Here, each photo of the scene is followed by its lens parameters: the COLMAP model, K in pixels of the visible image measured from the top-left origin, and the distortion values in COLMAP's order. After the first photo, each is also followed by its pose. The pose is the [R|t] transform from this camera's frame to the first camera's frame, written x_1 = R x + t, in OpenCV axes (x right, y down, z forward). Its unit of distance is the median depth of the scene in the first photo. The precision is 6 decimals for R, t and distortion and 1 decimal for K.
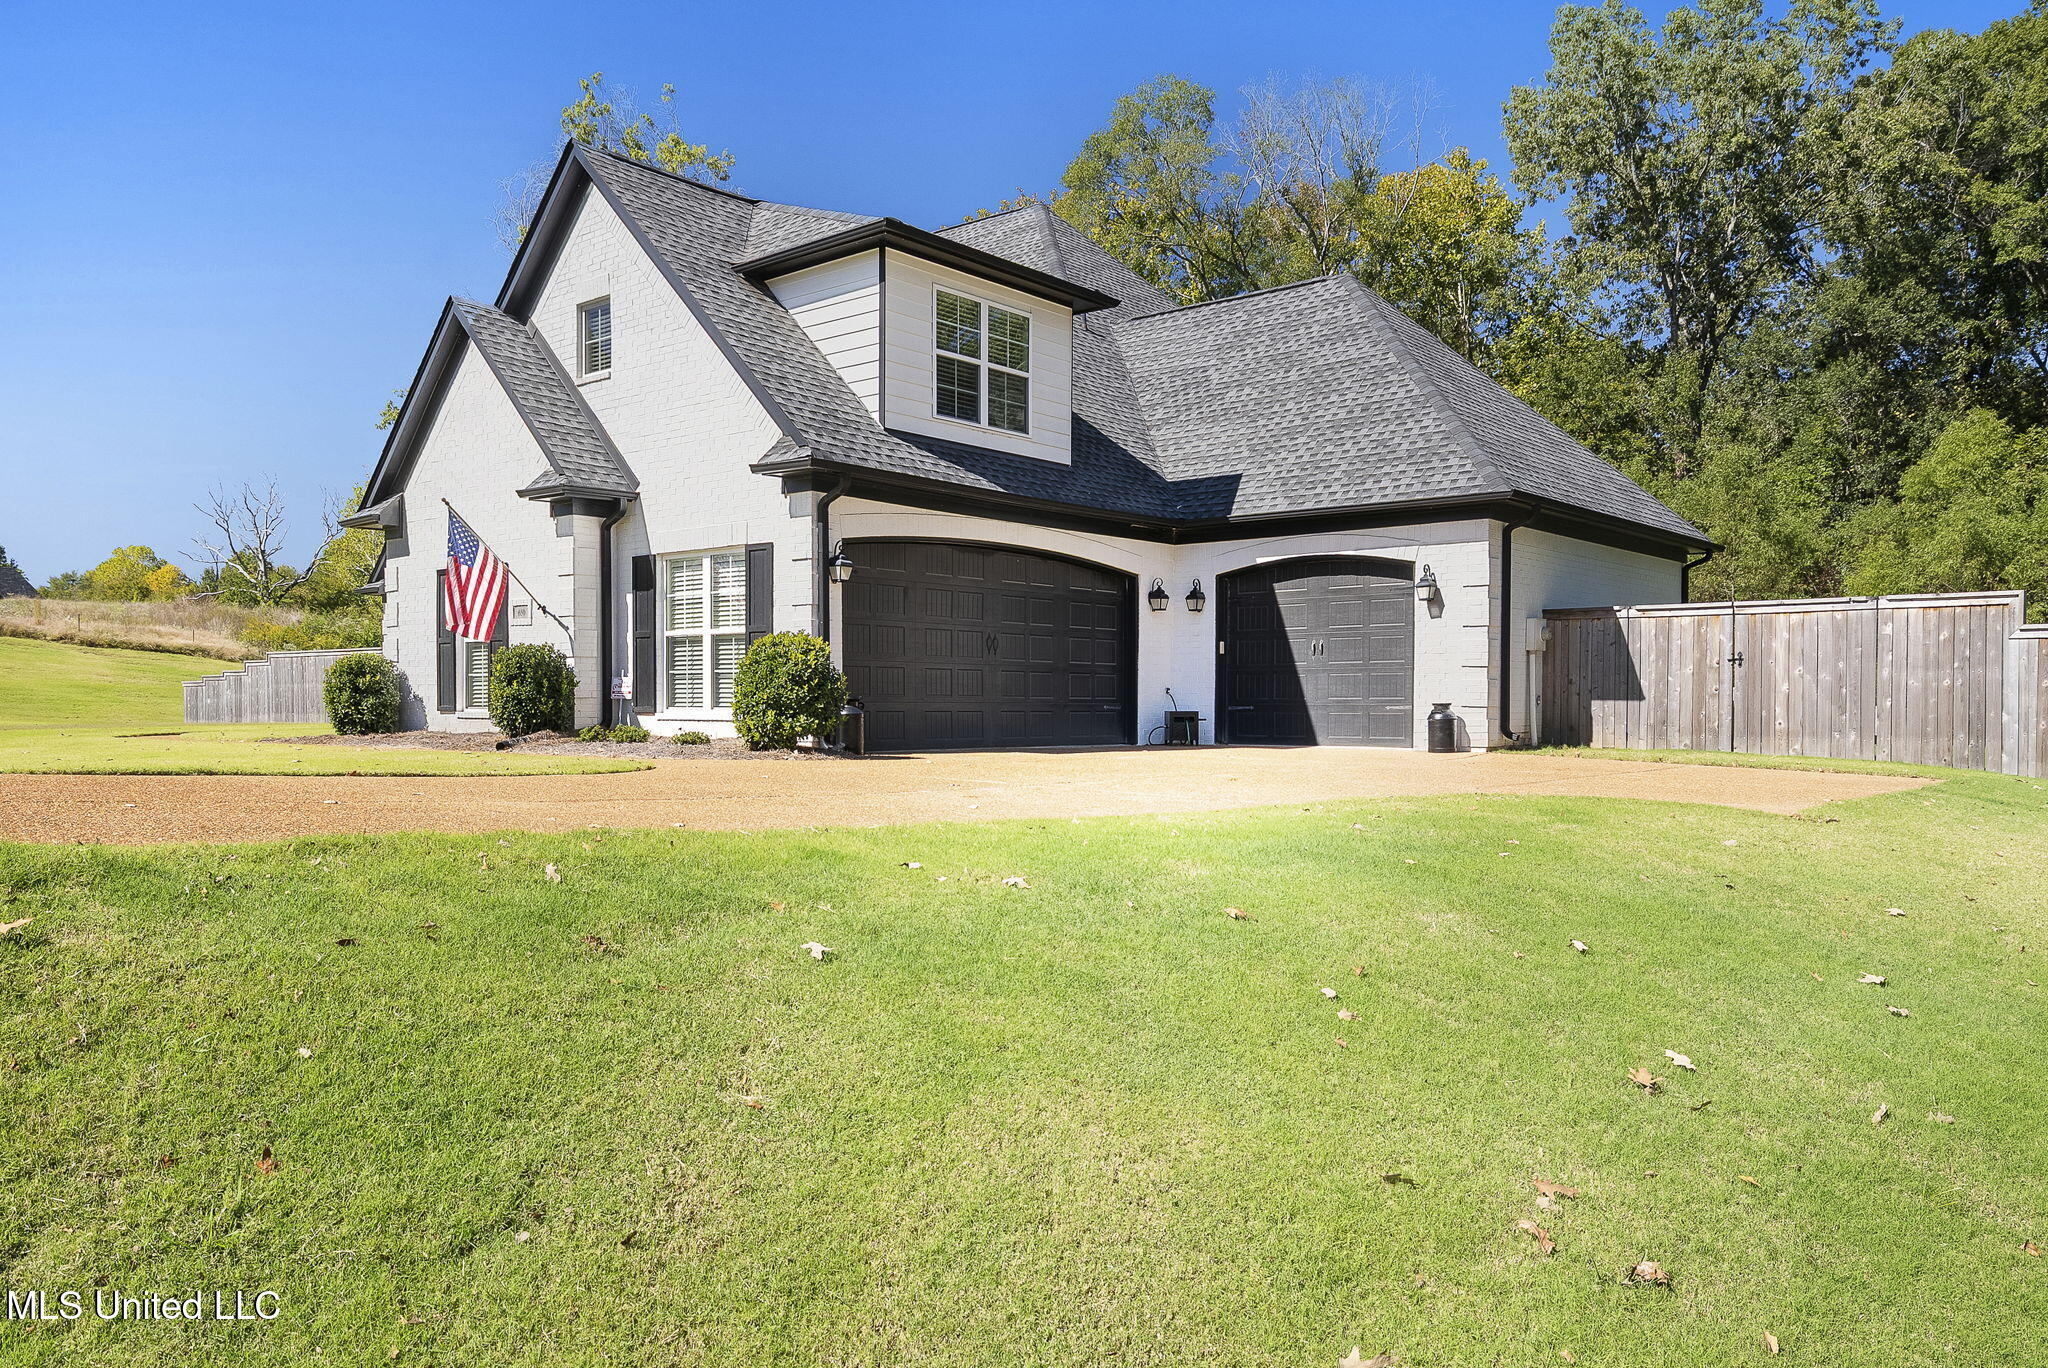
lens RADIAL K [[1423.8, 0, 1024.0], [0, 1423.8, 684.0], [0, 0, 1]] dist [0.002946, 0.000897]
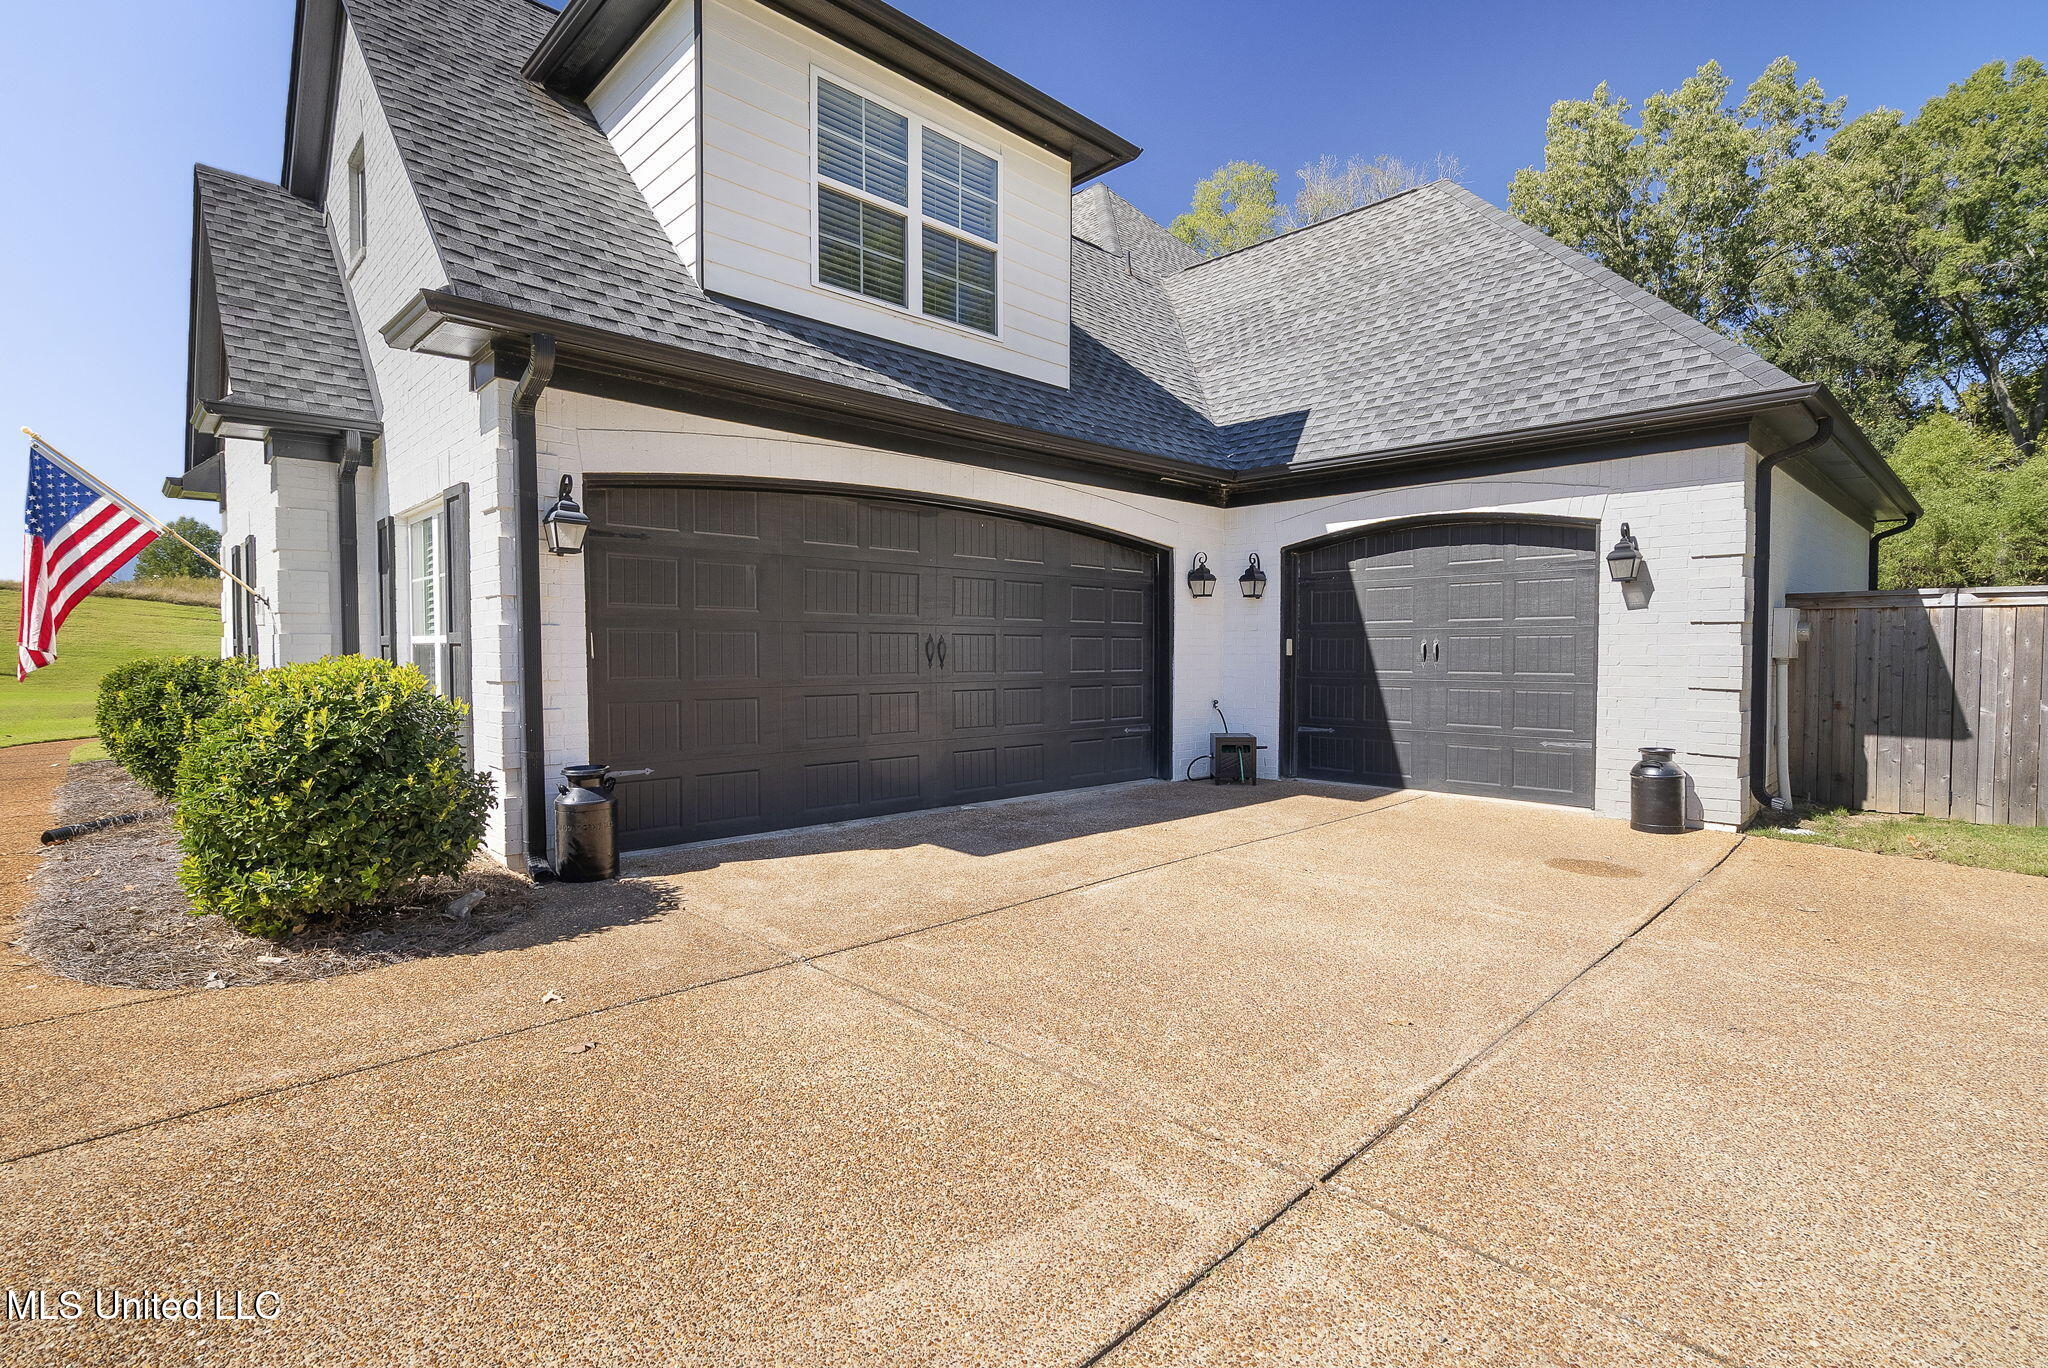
lens RADIAL K [[967.6, 0, 1071.1], [0, 967.6, 647.2], [0, 0, 1]] dist [-0.002777, -0.000157]
pose [[0.997043, -0.000676, -0.076848, 0.070013], [0.001308, 0.999966, 0.008176, -0.031707], [0.076840, -0.008253, 0.997009, 0.530105]]
